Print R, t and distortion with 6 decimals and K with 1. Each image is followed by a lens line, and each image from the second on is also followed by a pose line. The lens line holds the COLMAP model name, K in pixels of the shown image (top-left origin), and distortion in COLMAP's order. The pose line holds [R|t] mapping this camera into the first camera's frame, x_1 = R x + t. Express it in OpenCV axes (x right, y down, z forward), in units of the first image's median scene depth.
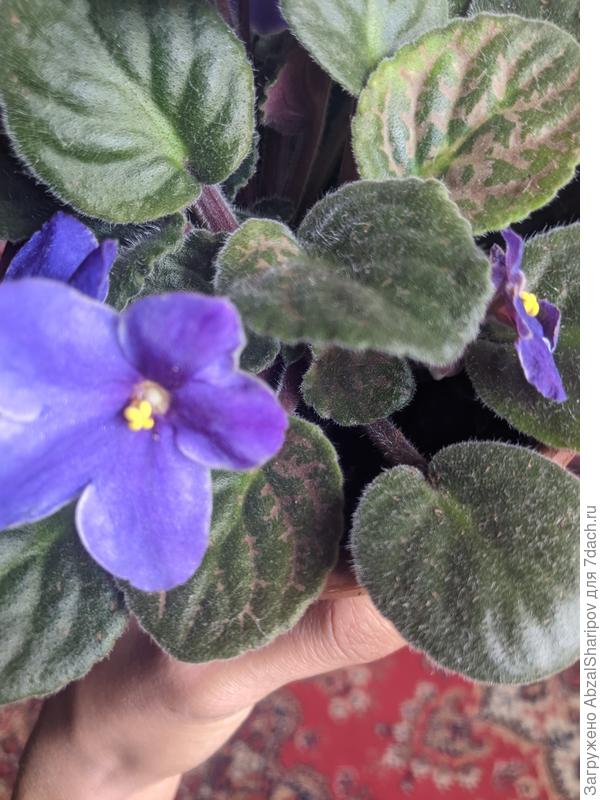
lens RADIAL K [[637.1, 0, 300.0], [0, 637.1, 400.0], [0, 0, 1]] dist [0.002331, -0.116485]
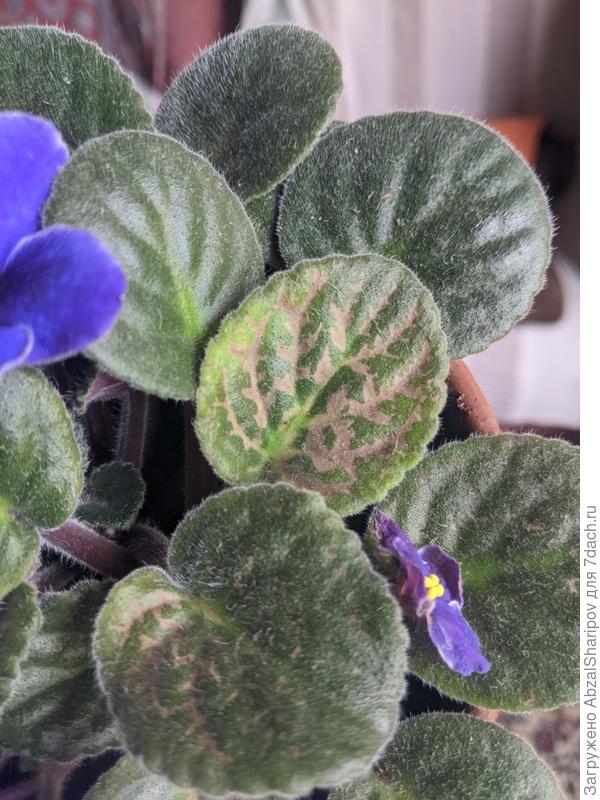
lens RADIAL K [[637.1, 0, 300.0], [0, 637.1, 400.0], [0, 0, 1]] dist [0.002331, -0.116485]
pose [[0.934538, -0.273246, 0.227979, 0.027185], [0.259997, 0.961695, 0.086861, -0.509024], [-0.242981, -0.021901, 0.969784, 0.109934]]
